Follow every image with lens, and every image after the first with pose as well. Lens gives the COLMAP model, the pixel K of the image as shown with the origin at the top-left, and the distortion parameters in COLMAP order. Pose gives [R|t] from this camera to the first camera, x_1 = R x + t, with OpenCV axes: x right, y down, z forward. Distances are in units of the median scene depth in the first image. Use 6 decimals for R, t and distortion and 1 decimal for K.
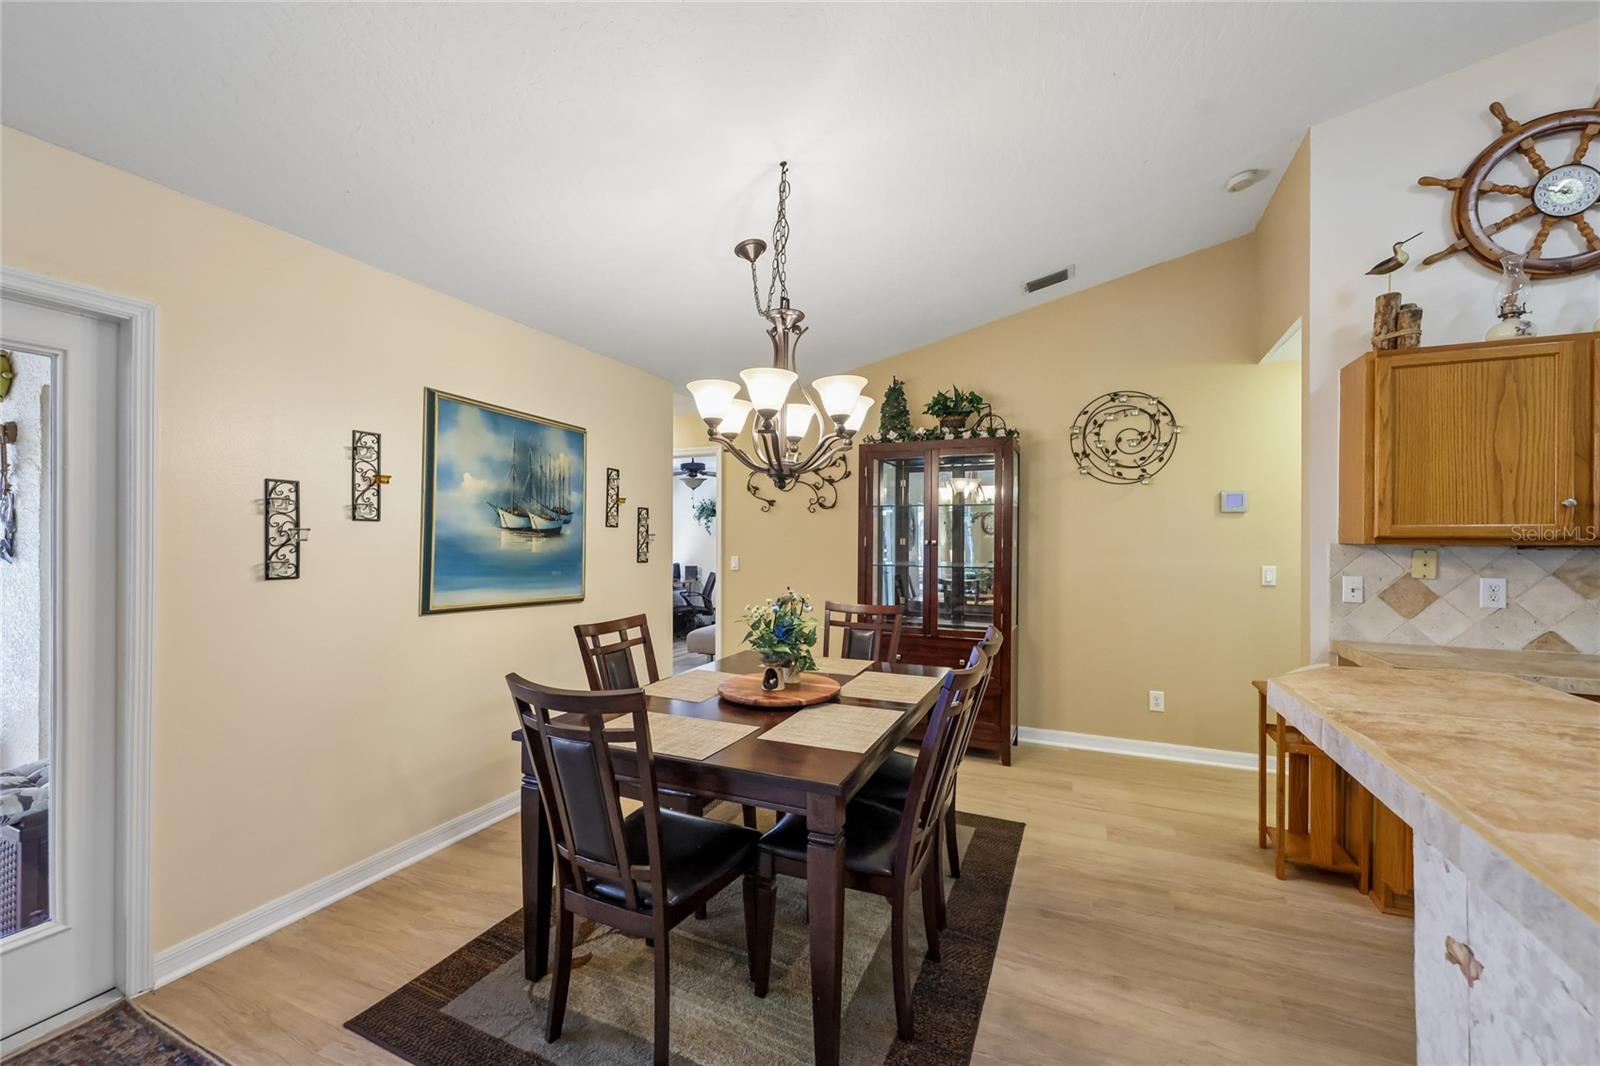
lens RADIAL K [[646.3, 0, 792.0], [0, 646.3, 540.5], [0, 0, 1]] dist [0.002921, -0.000418]
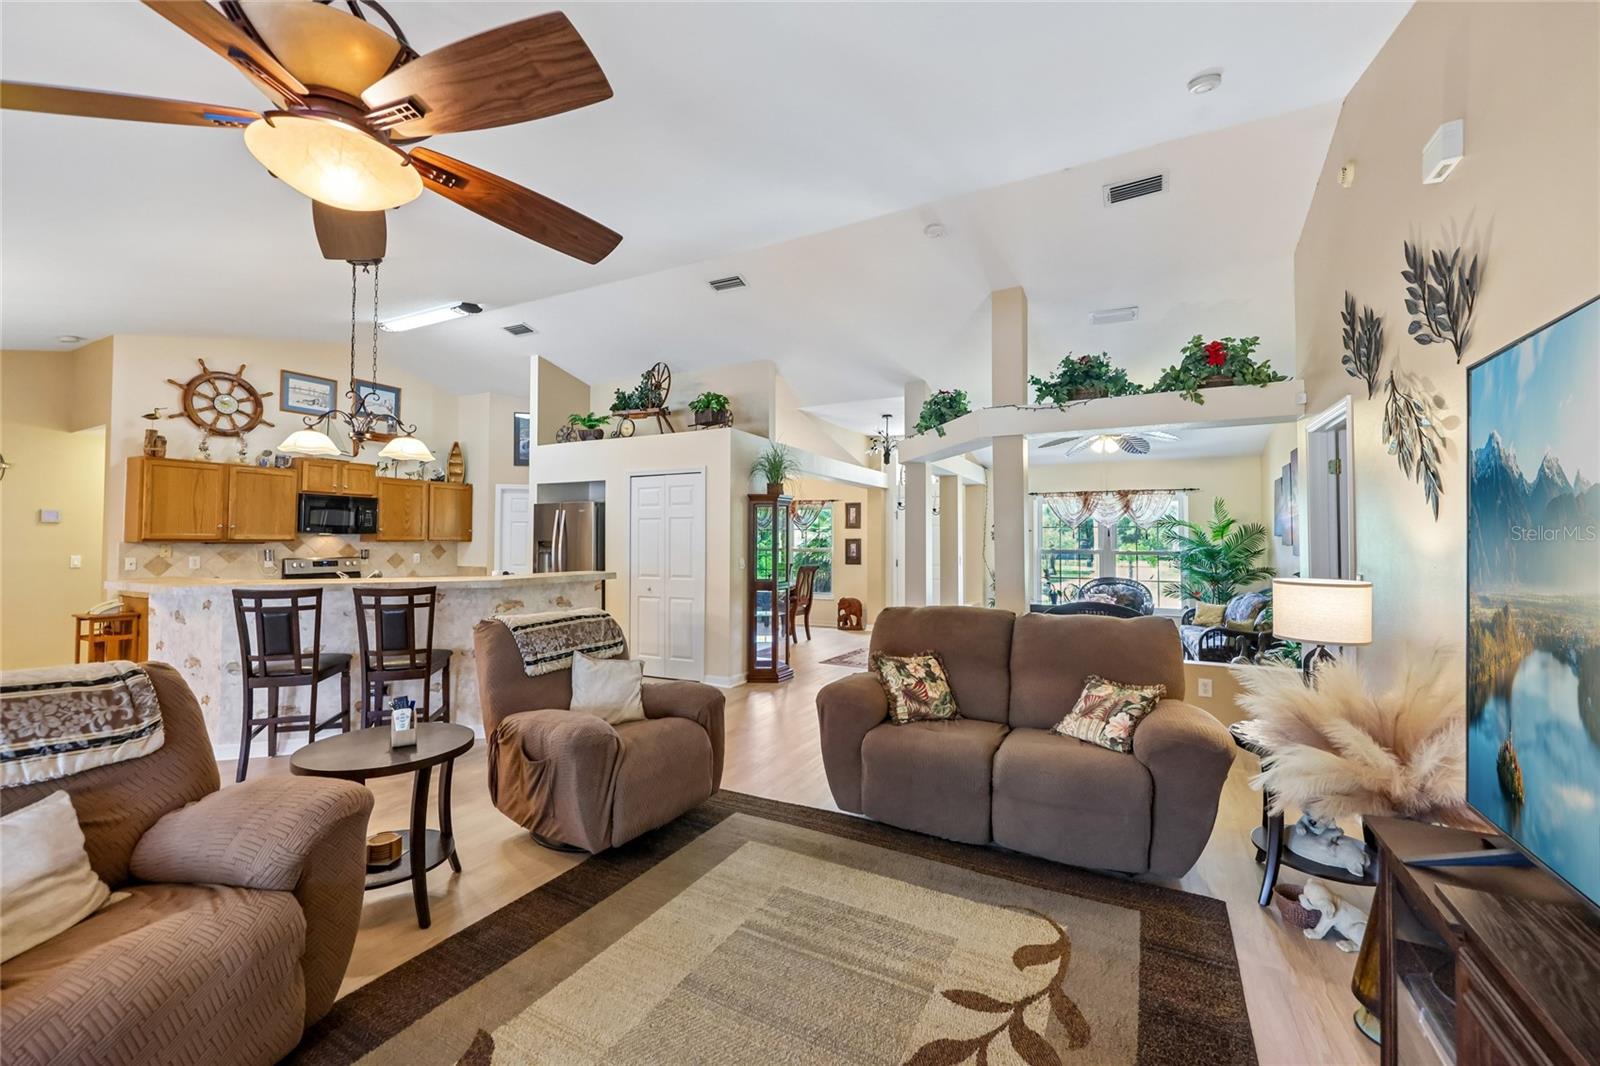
lens RADIAL K [[644.1, 0, 795.3], [0, 644.1, 524.7], [0, 0, 1]] dist [0.007306, -0.000362]
pose [[0.061666, 0.024499, 0.997796, -1.103166], [-0.000947, 0.999700, -0.024487, -0.001241], [-0.998096, 0.000565, 0.061671, -1.279995]]
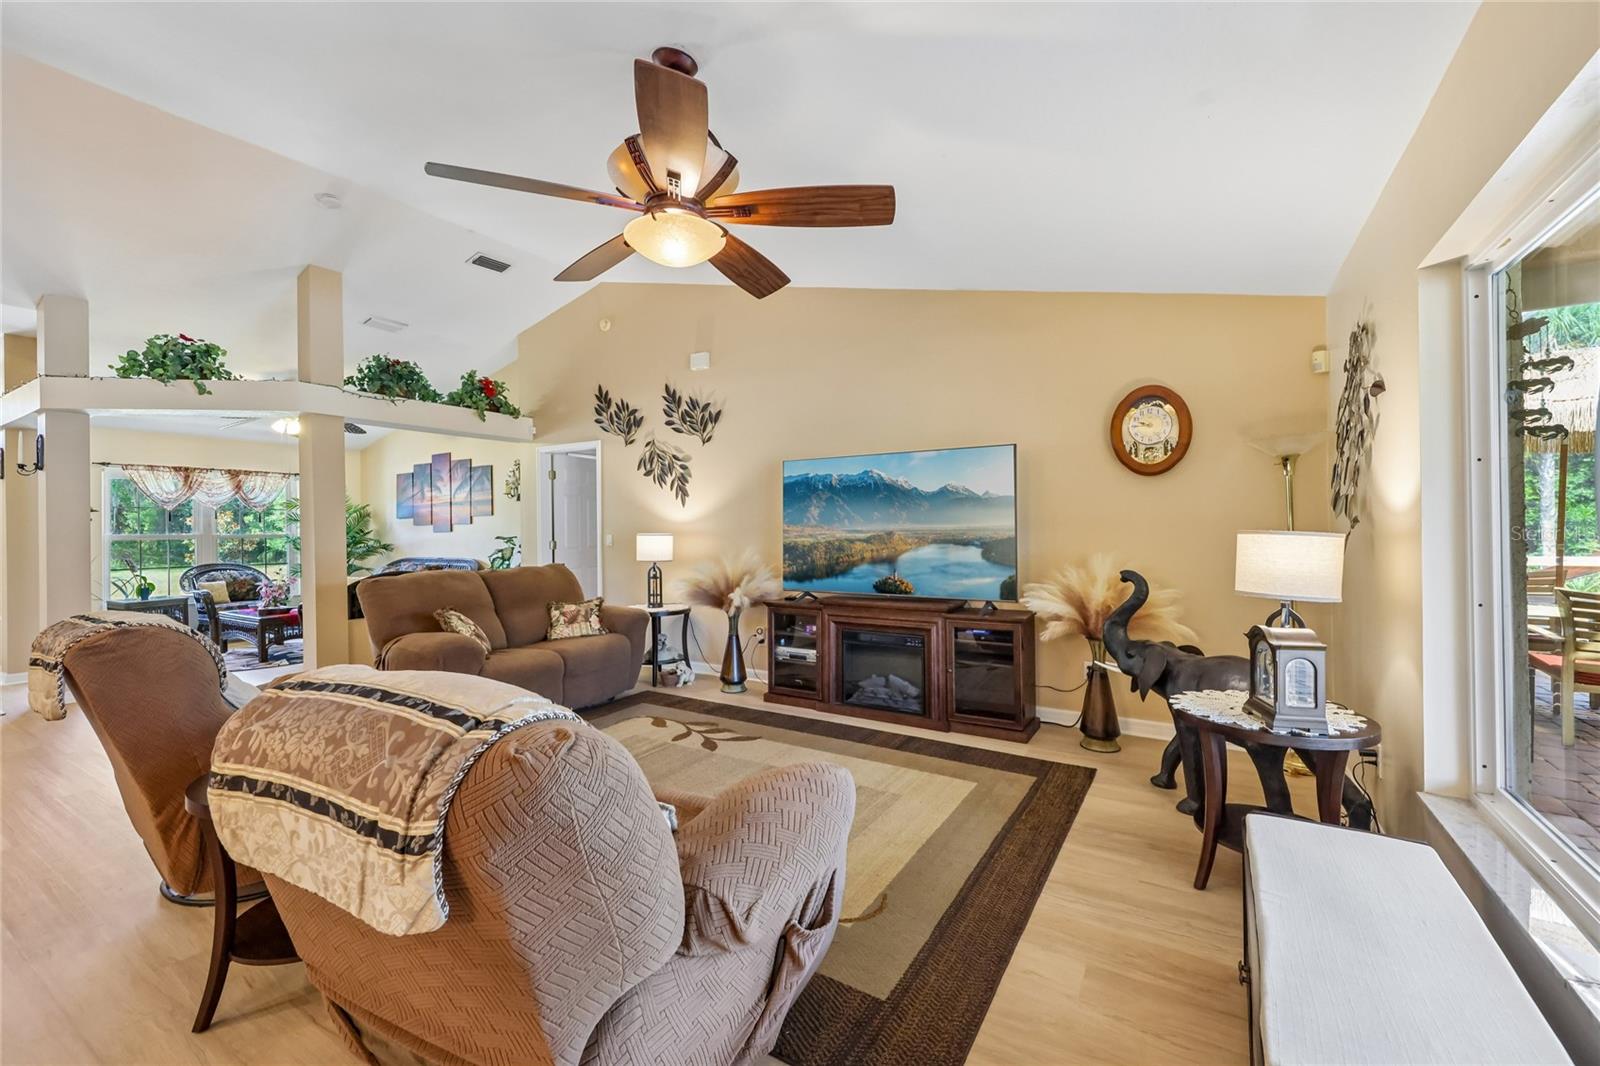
lens RADIAL K [[656.7, 0, 801.5], [0, 656.7, 520.2], [0, 0, 1]] dist [0.002489, -0.000378]
pose [[-0.992526, 0.011645, 0.121473, -0.826897], [0.010669, 0.999905, -0.008682, 0.035658], [-0.121563, -0.007321, -0.992557, -0.049280]]
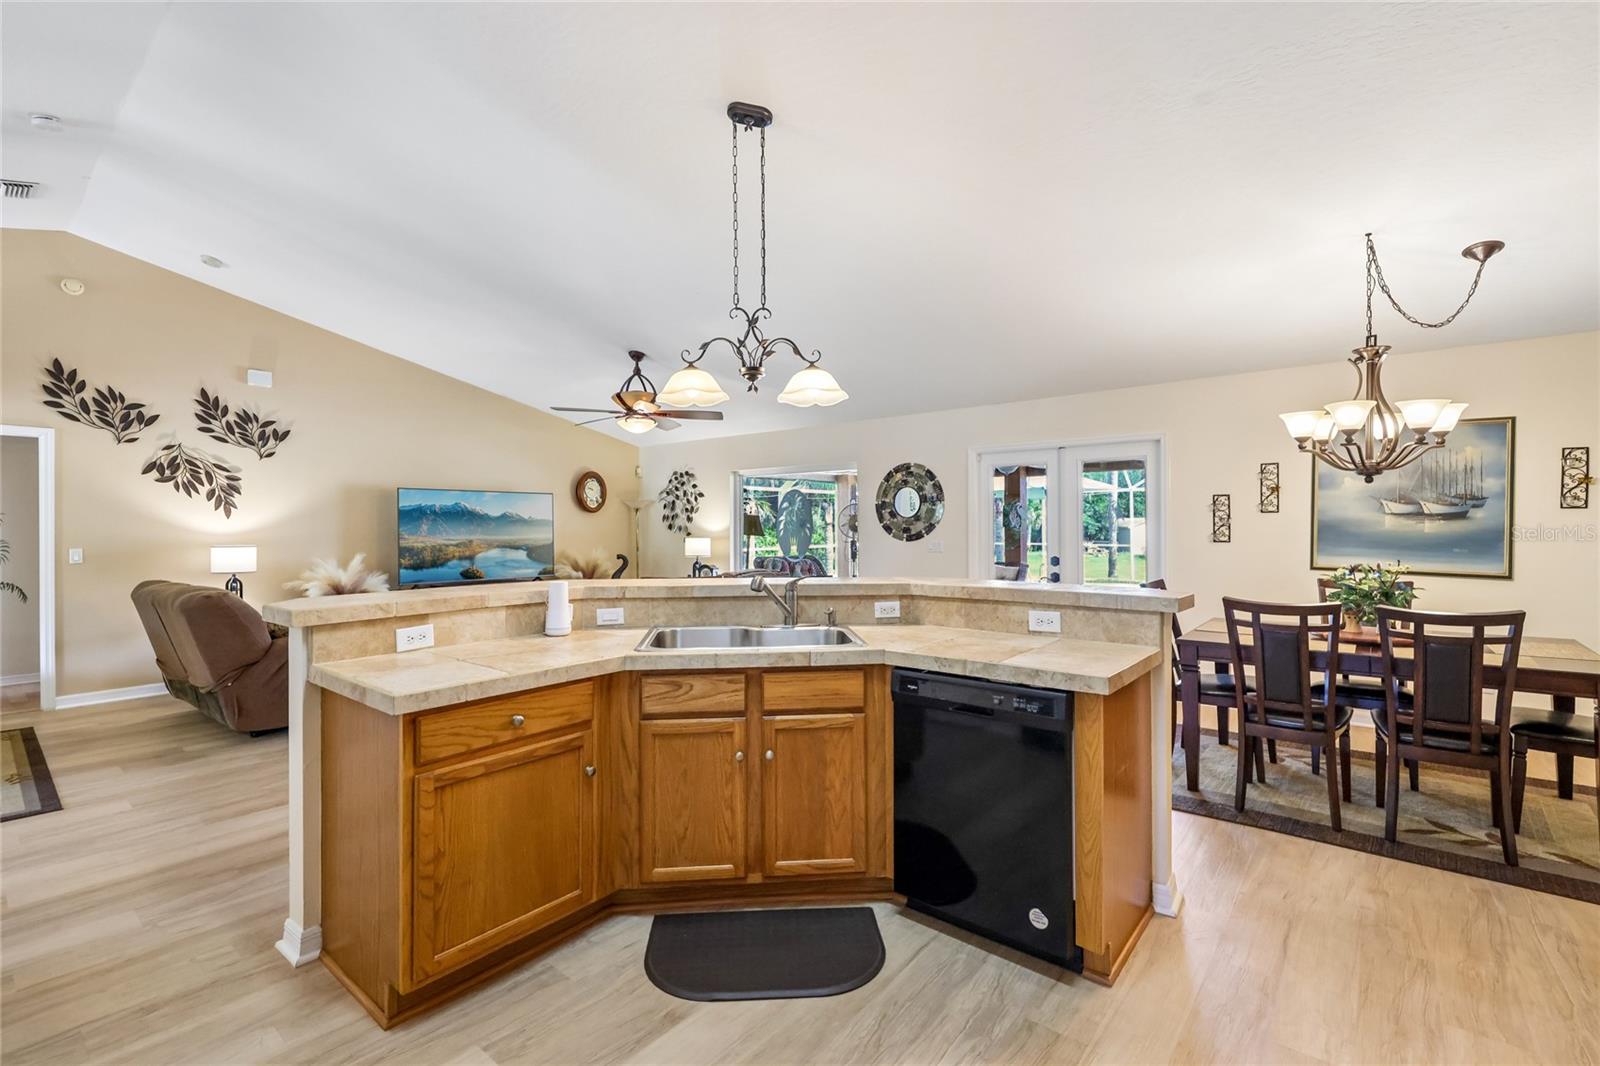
lens RADIAL K [[710.4, 0, 796.2], [0, 710.4, 516.7], [0, 0, 1]] dist [0.020682, -0.008681]
pose [[-0.262418, -0.012459, -0.964874, 1.490265], [0.003666, 0.999897, -0.013908, 0.003815], [0.964947, -0.007187, -0.262345, 0.227657]]
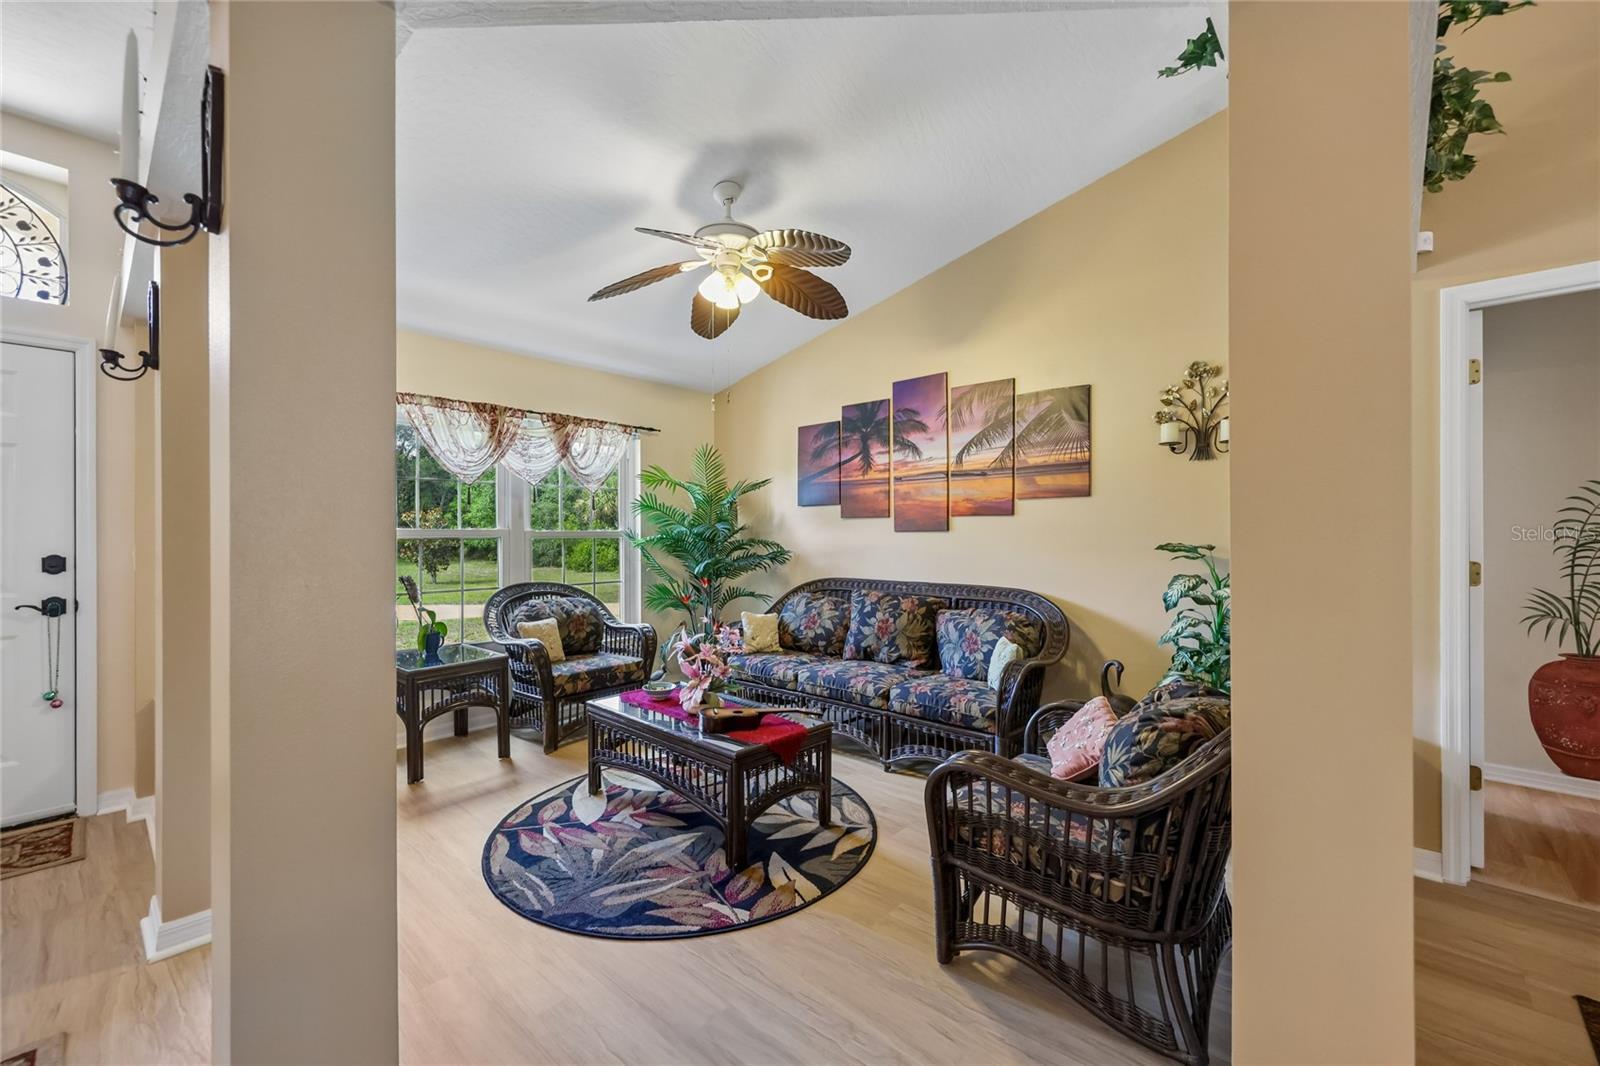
lens RADIAL K [[641.0, 0, 786.5], [0, 641.0, 529.0], [0, 0, 1]] dist [0.009792, -0.000090]
pose [[-0.948994, -0.000814, 0.315293, 0.990960], [-0.000783, 1.000000, 0.000225, 0.040909], [-0.315293, -0.000033, -0.948994, -1.313474]]
